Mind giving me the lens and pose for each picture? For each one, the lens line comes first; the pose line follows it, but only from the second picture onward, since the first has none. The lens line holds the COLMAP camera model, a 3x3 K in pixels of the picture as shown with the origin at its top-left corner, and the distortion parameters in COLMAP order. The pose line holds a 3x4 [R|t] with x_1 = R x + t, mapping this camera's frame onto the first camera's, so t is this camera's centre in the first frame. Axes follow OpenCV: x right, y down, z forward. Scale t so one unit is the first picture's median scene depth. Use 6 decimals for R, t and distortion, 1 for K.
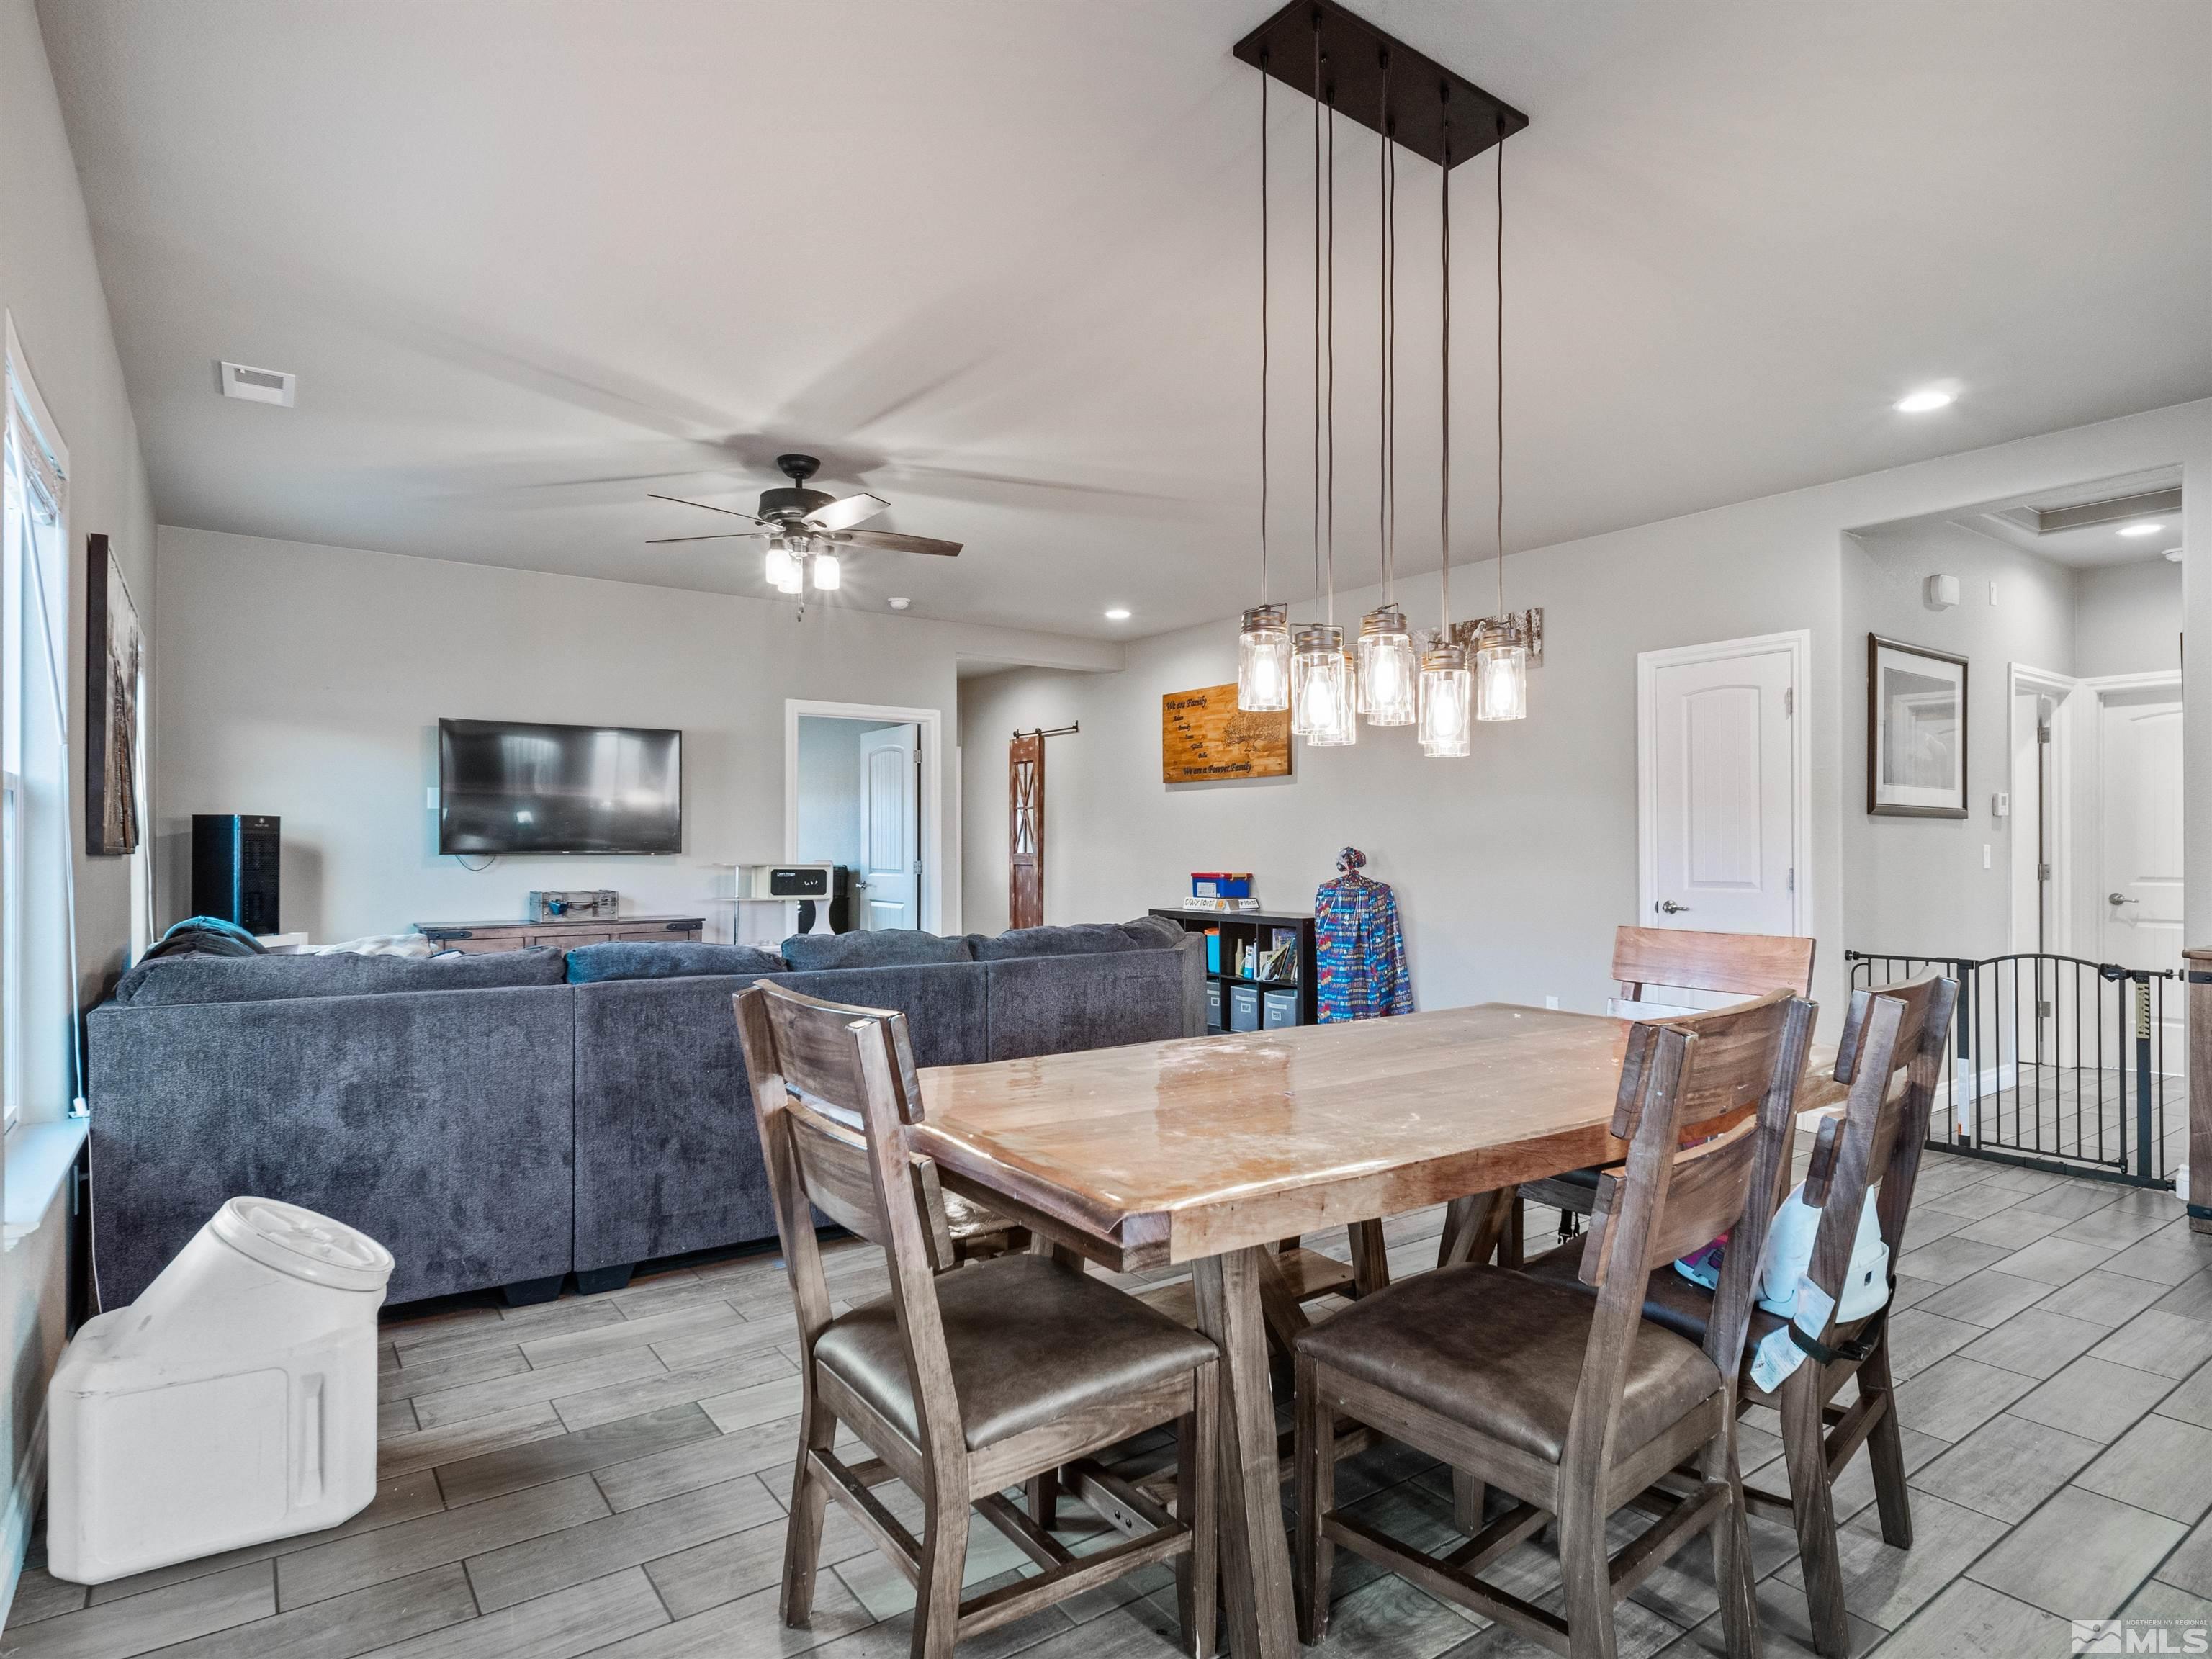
lens RADIAL K [[1209.8, 0, 1101.4], [0, 1209.8, 843.0], [0, 0, 1]] dist [0.003344, -0.007774]
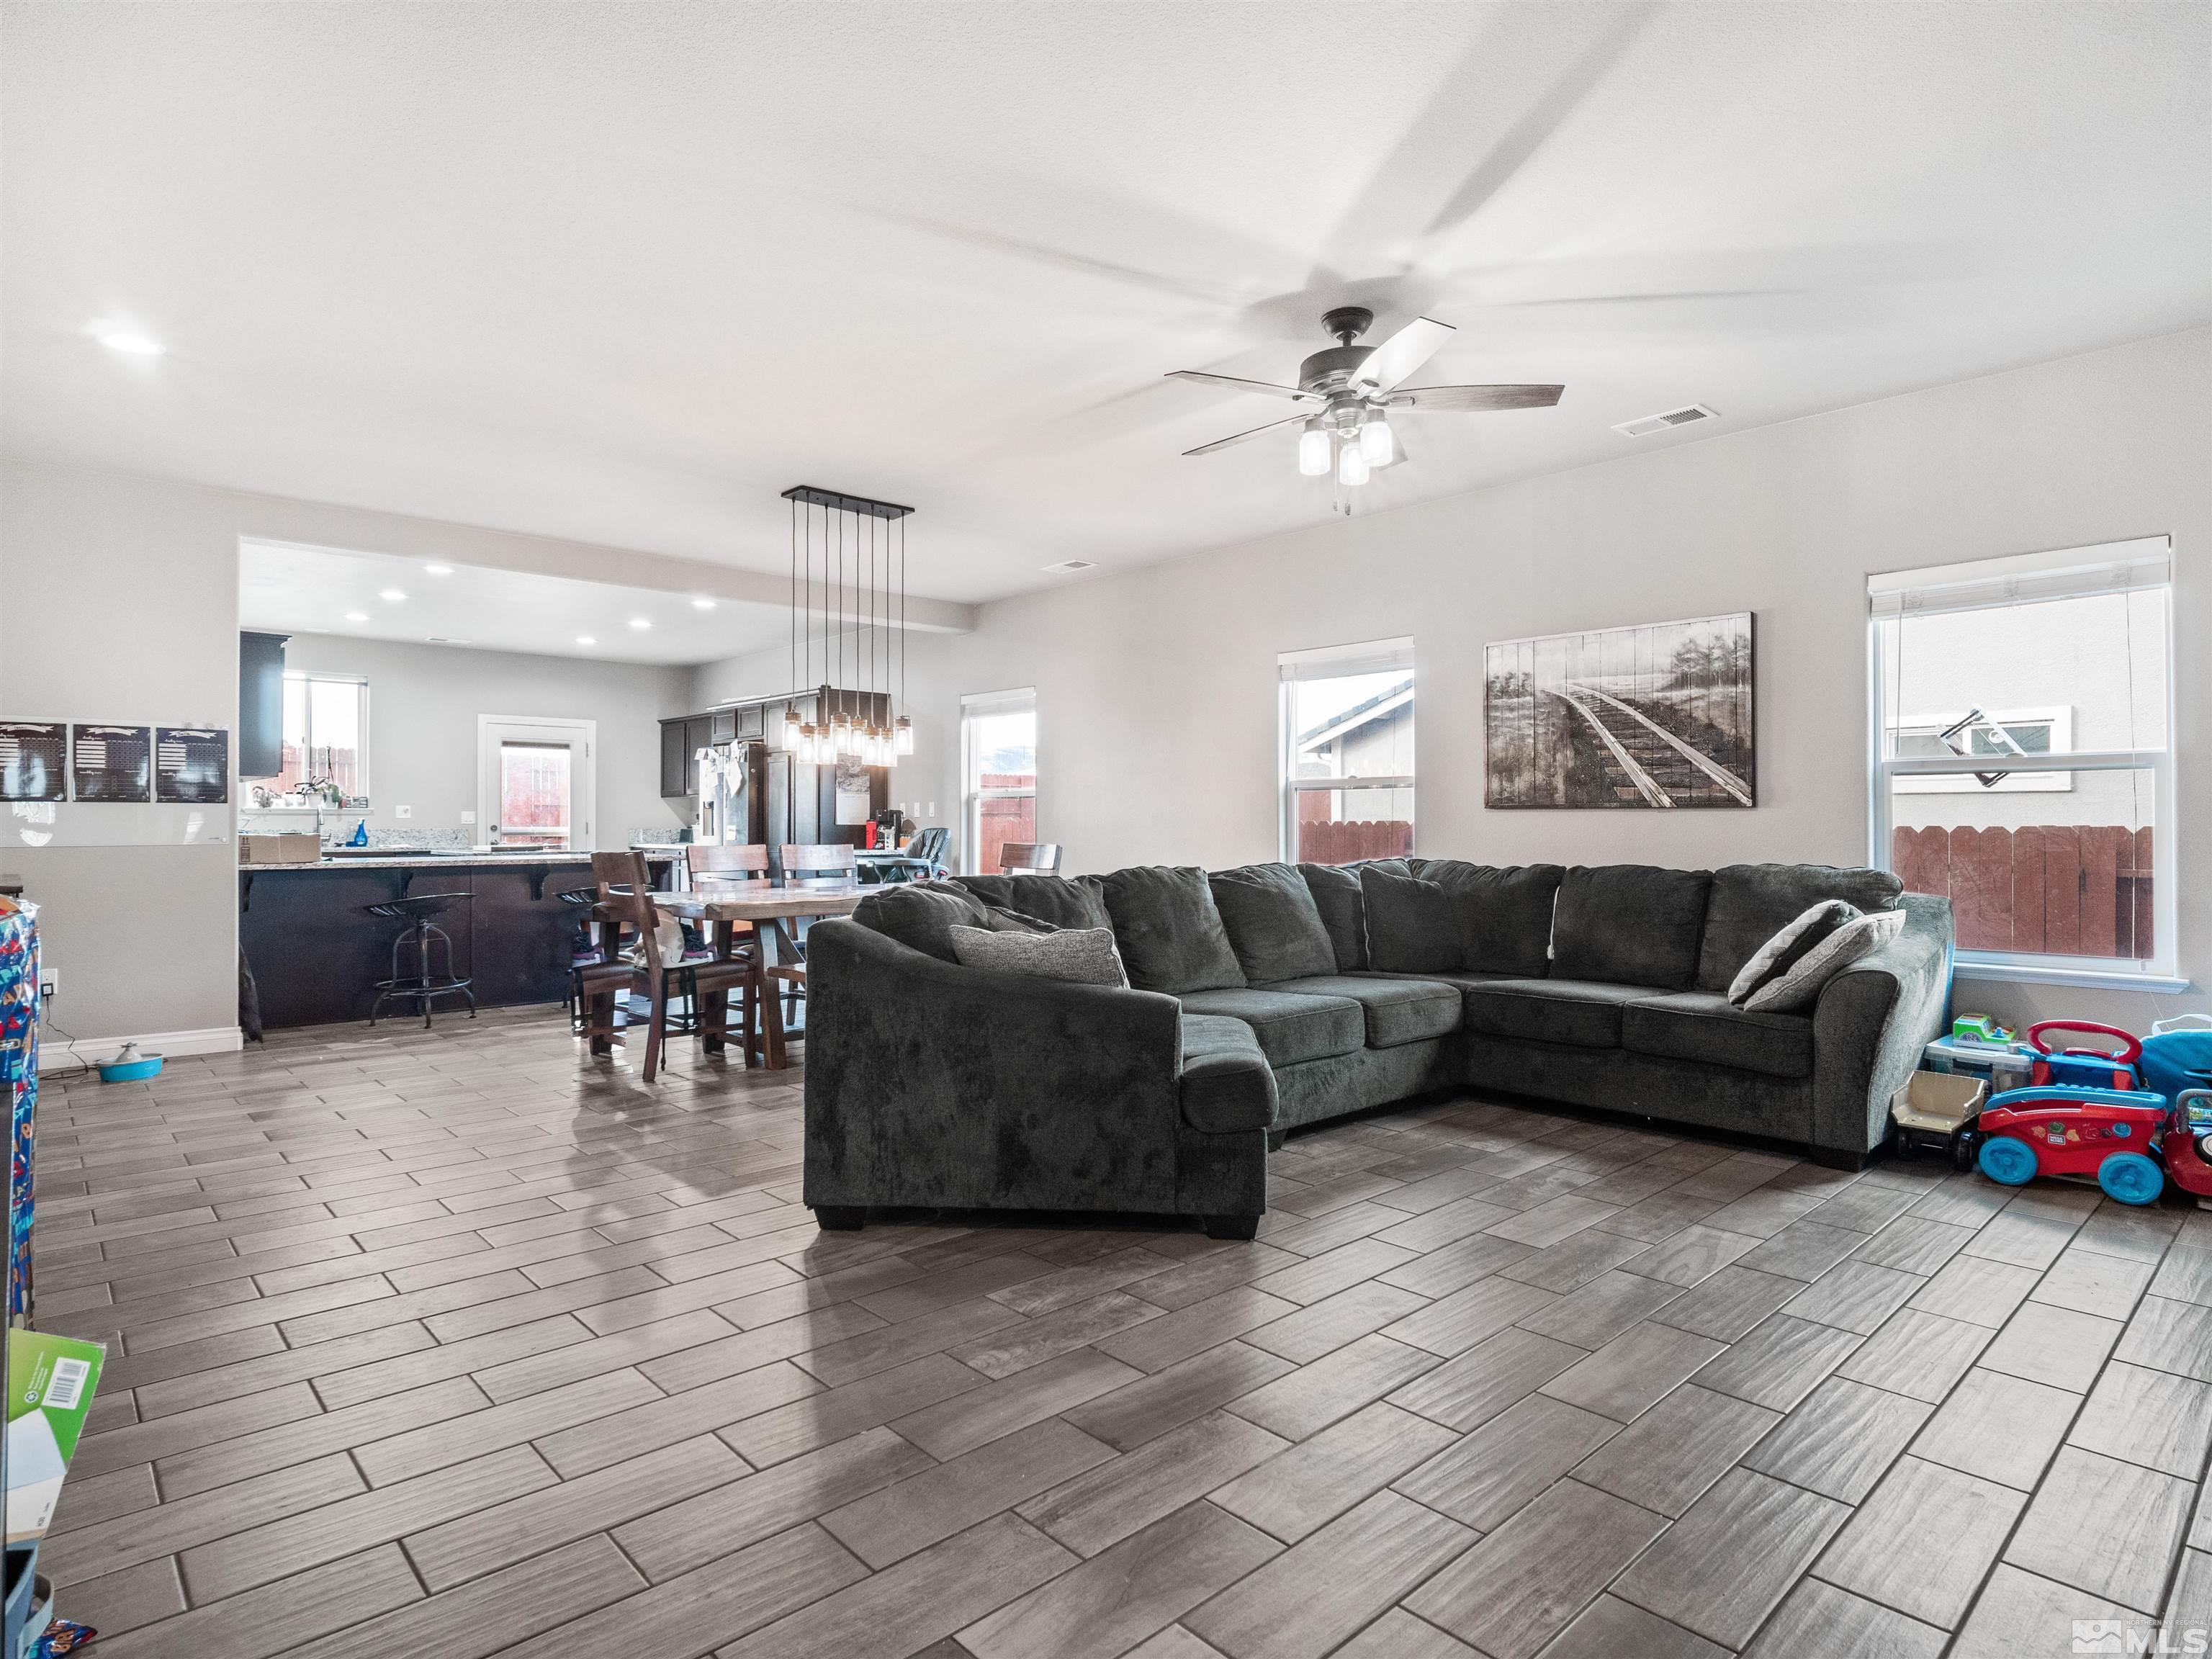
lens RADIAL K [[1209.8, 0, 1108.5], [0, 1209.8, 812.6], [0, 0, 1]] dist [0.003344, -0.007774]
pose [[-0.990967, -0.000964, -0.134105, 0.012442], [0.001509, 0.999831, -0.018341, 0.021594], [0.134100, -0.018378, -0.990797, 1.227124]]
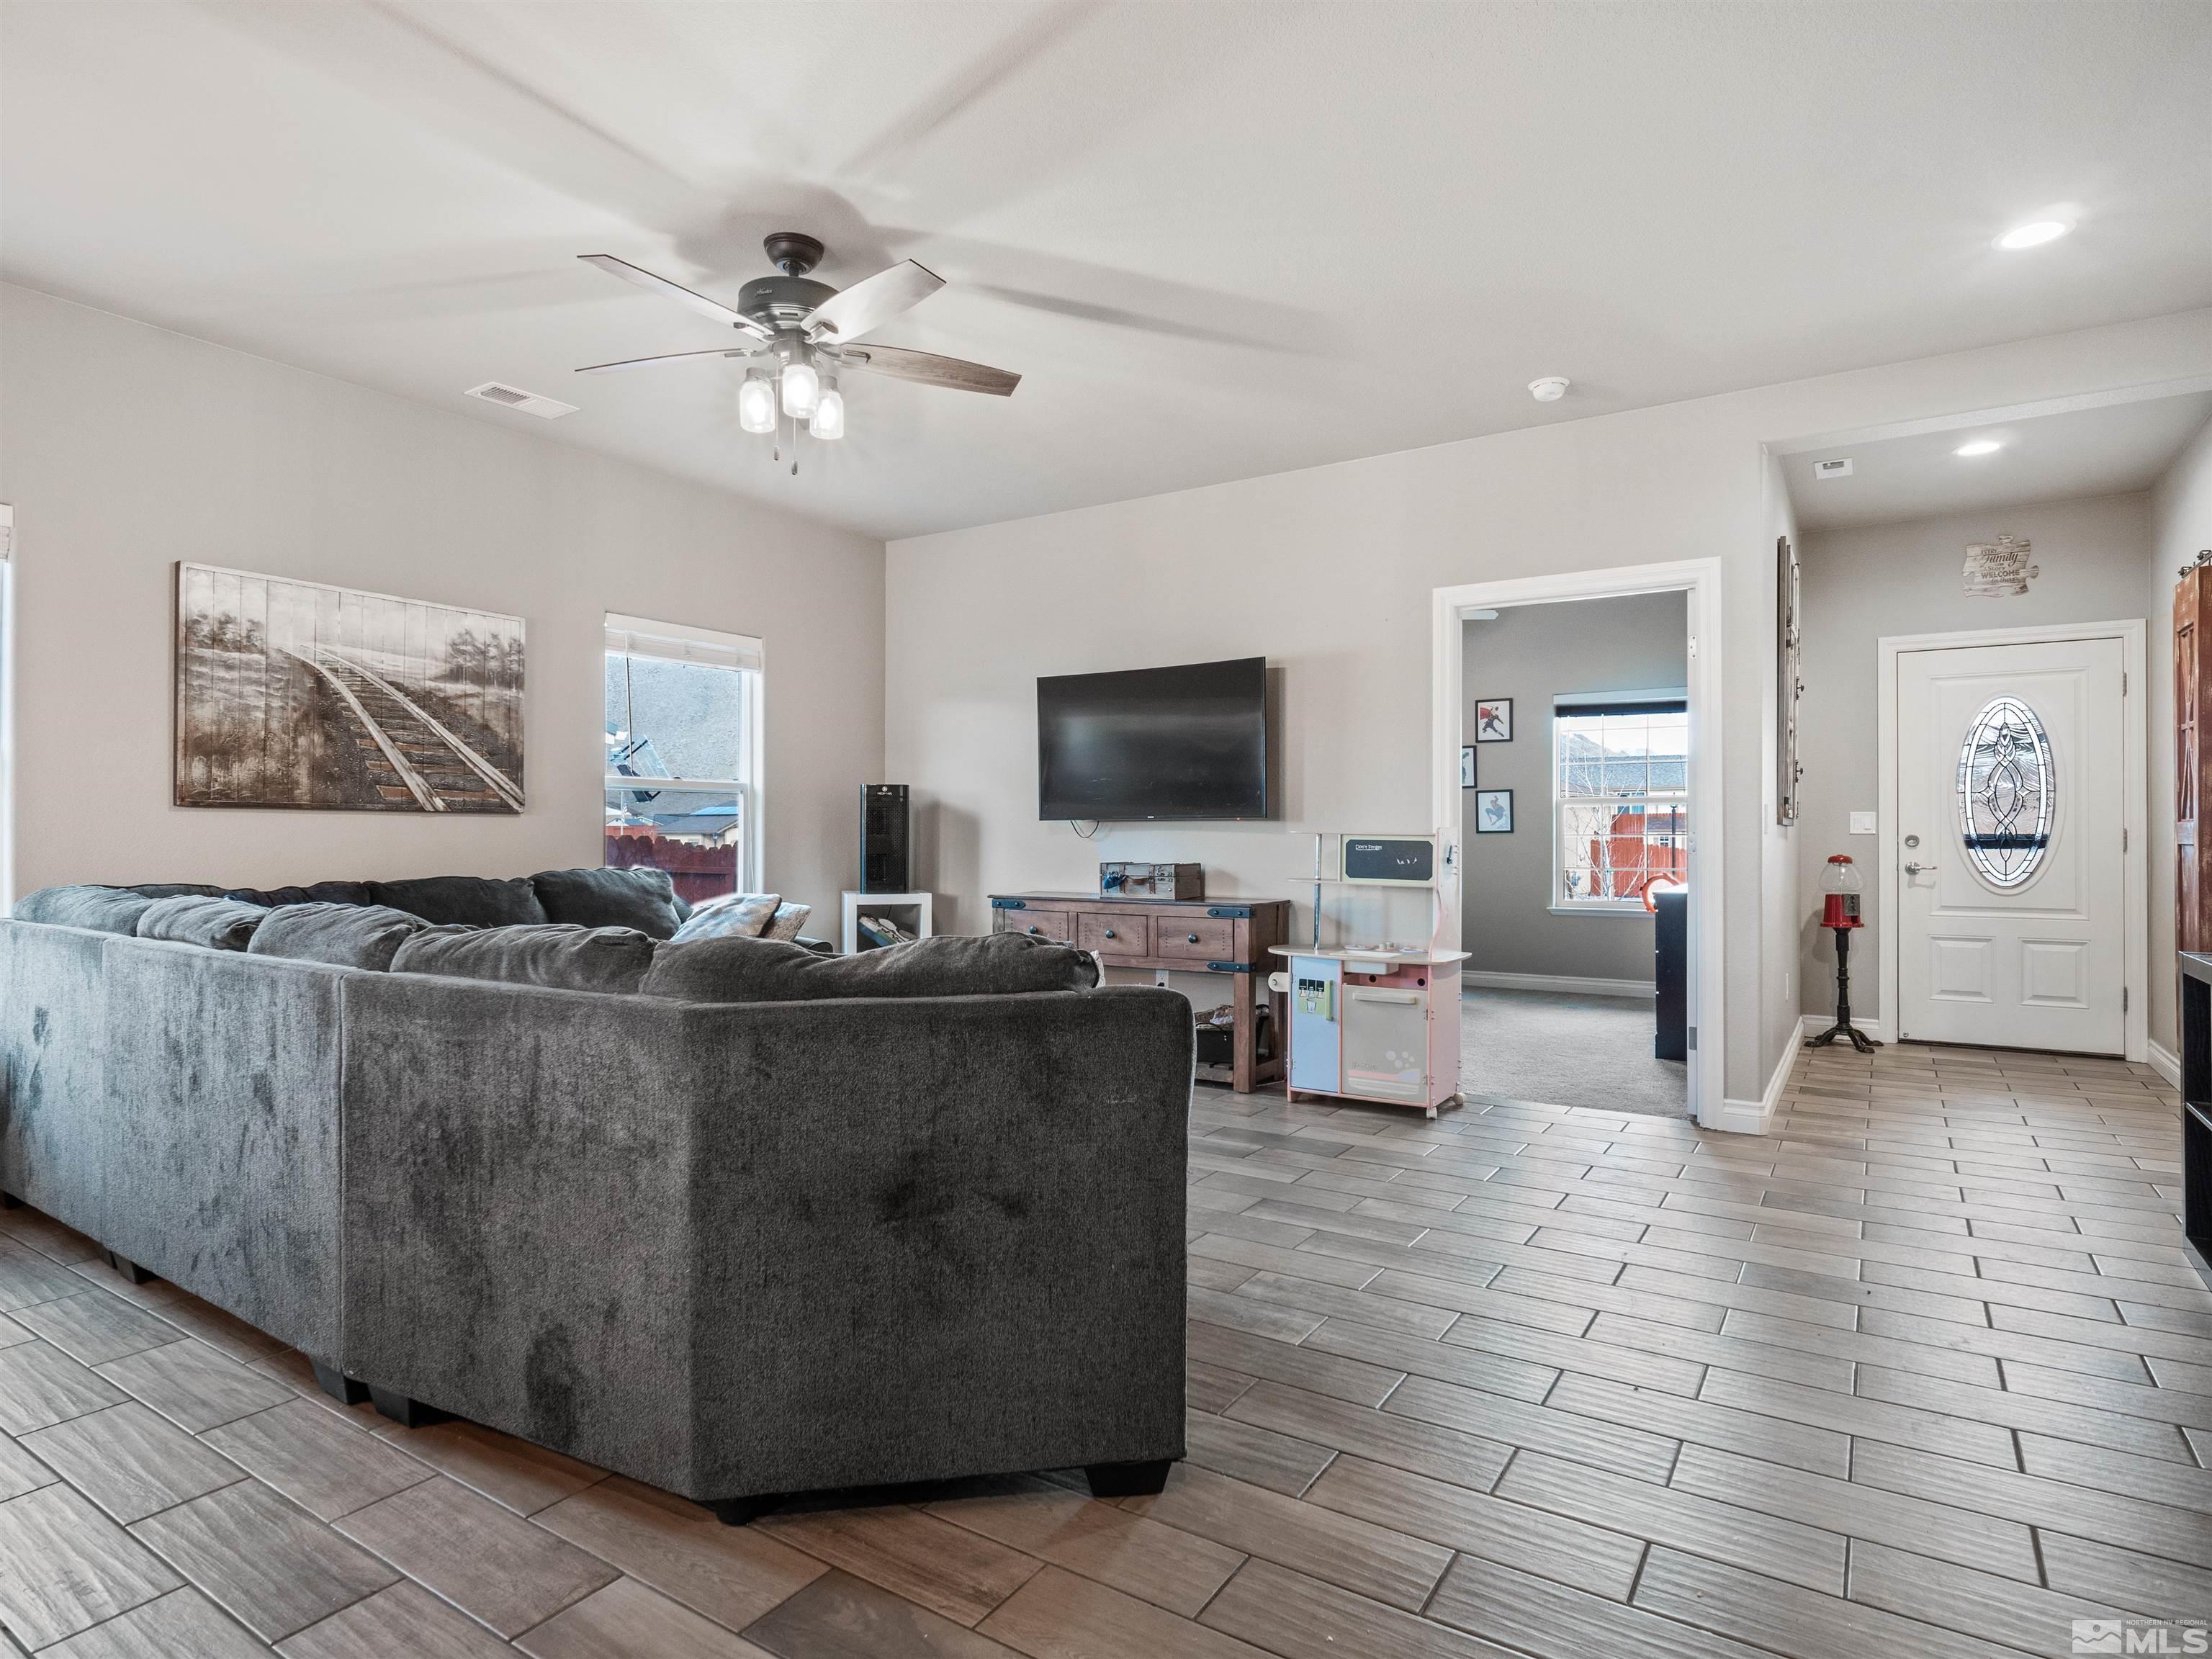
lens RADIAL K [[1209.8, 0, 1087.4], [0, 1209.8, 834.2], [0, 0, 1]] dist [0.003344, -0.007774]
pose [[0.360534, 0.000804, -0.932746, 0.323383], [0.002350, 0.999996, 0.001771, 0.017244], [0.932743, -0.002830, 0.360530, 0.625217]]
